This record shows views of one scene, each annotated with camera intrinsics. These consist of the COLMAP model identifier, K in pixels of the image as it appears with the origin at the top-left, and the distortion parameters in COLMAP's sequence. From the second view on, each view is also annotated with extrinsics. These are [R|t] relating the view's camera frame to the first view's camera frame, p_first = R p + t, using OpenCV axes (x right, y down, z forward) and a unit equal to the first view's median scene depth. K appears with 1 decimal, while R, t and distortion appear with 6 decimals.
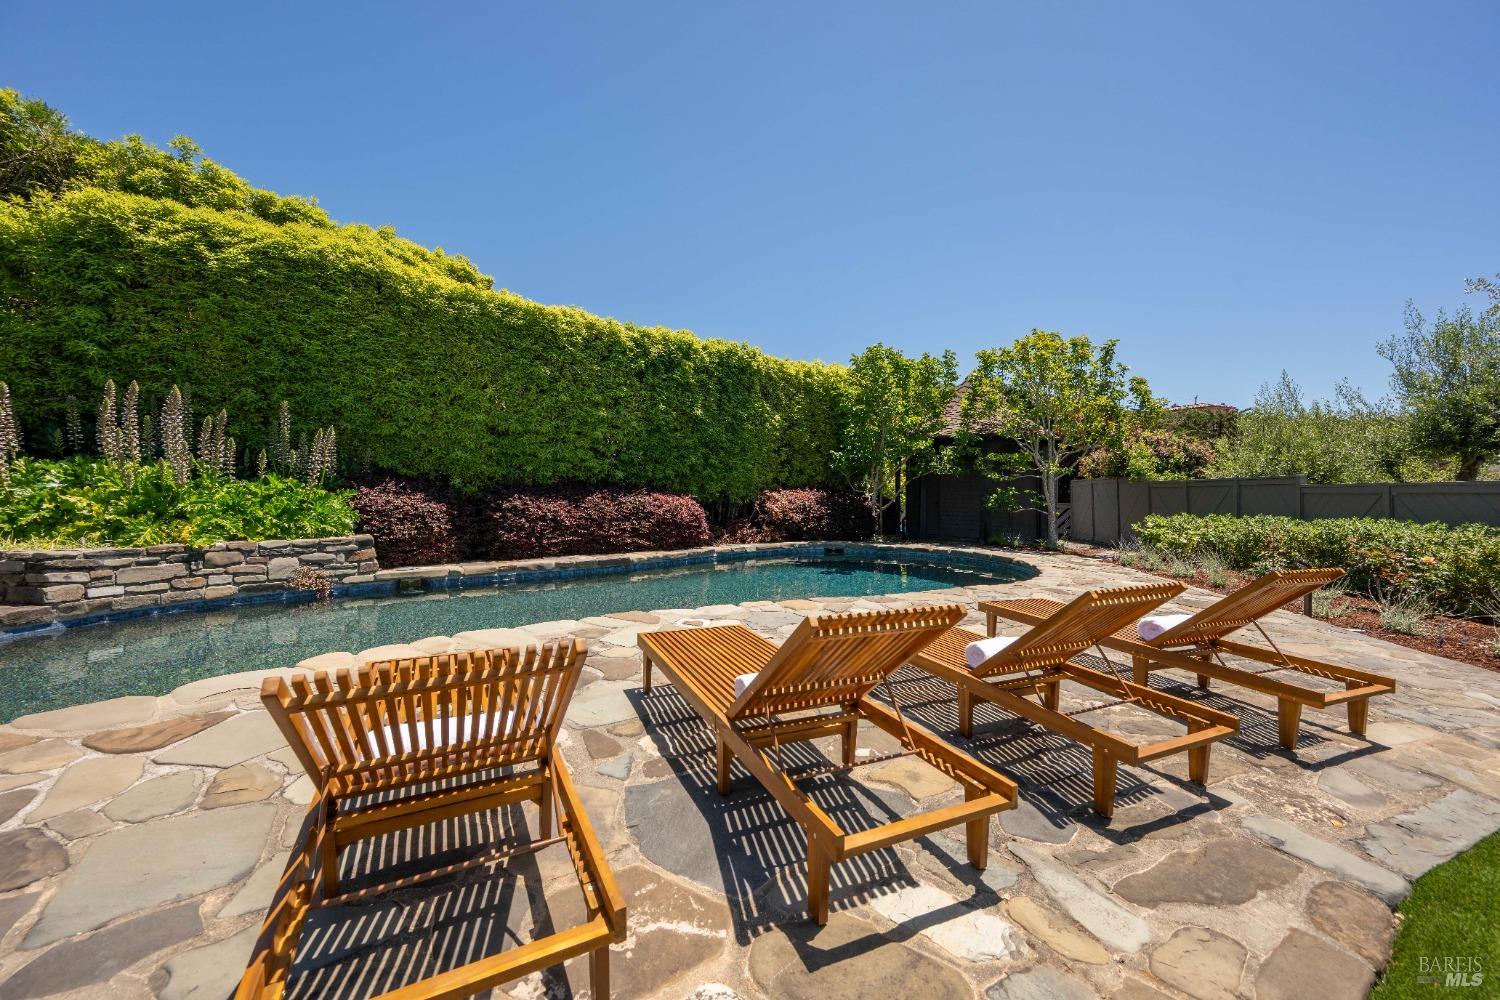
lens RADIAL K [[583.1, 0, 748.5], [0, 583.1, 549.9], [0, 0, 1]] dist [-0.000717, -0.000435]
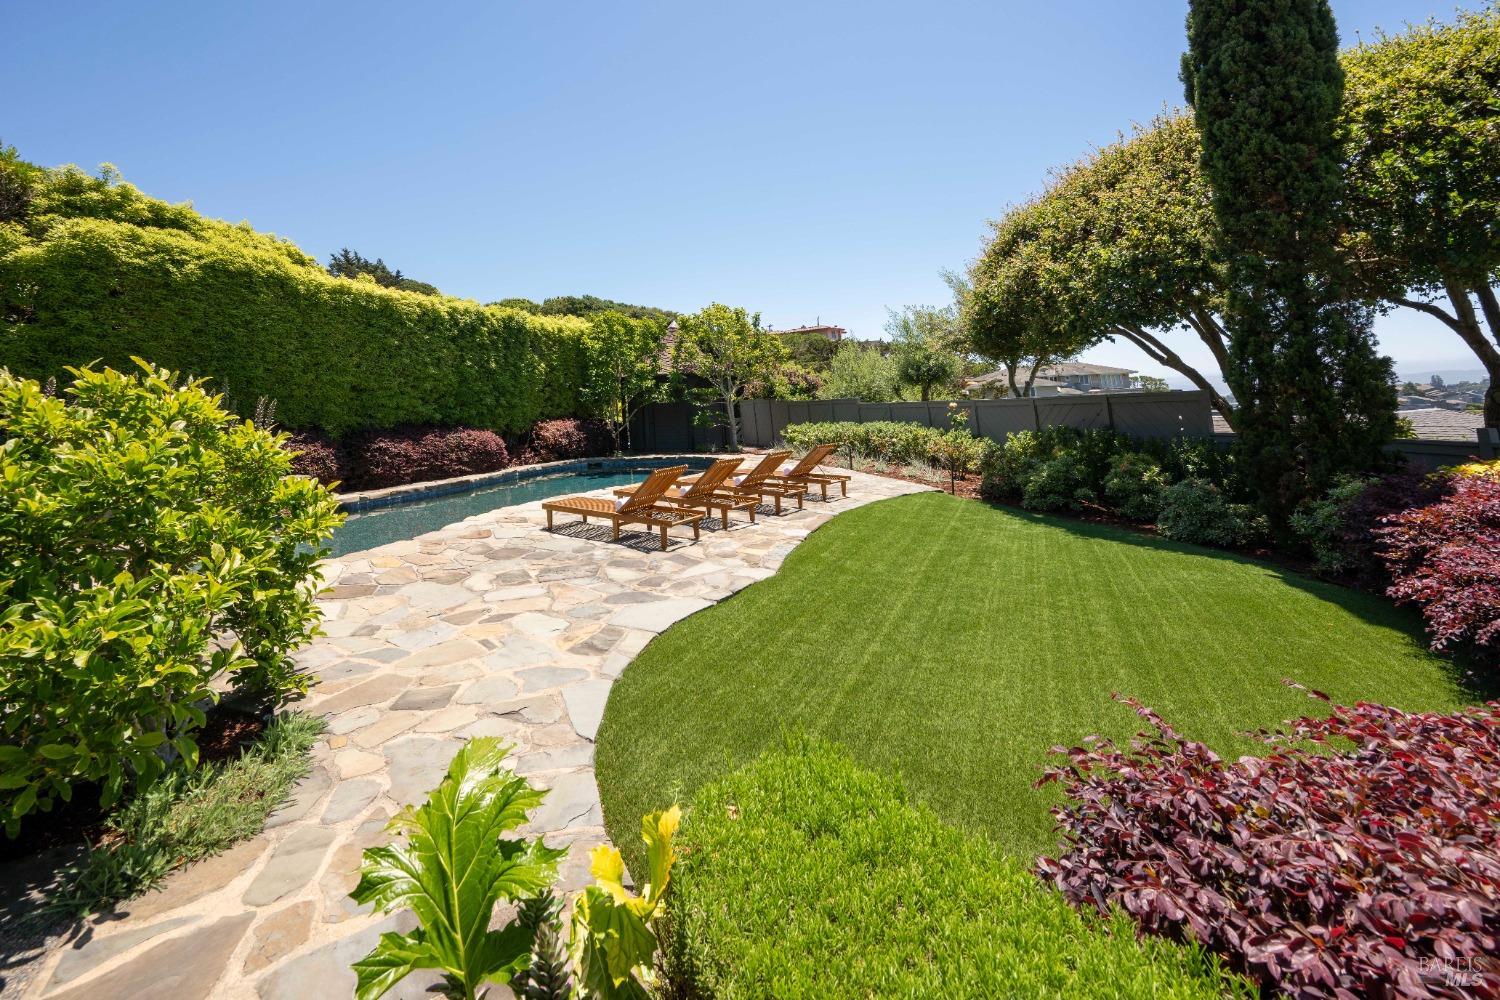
lens RADIAL K [[606.0, 0, 750.0], [0, 606.0, 500.0], [0, 0, 1]] dist [0.000324, 0.000173]
pose [[0.861165, -0.115735, 0.494974, -0.264011], [0.091323, 0.993118, 0.073326, 0.013402], [-0.500054, -0.017943, 0.865808, -0.411154]]
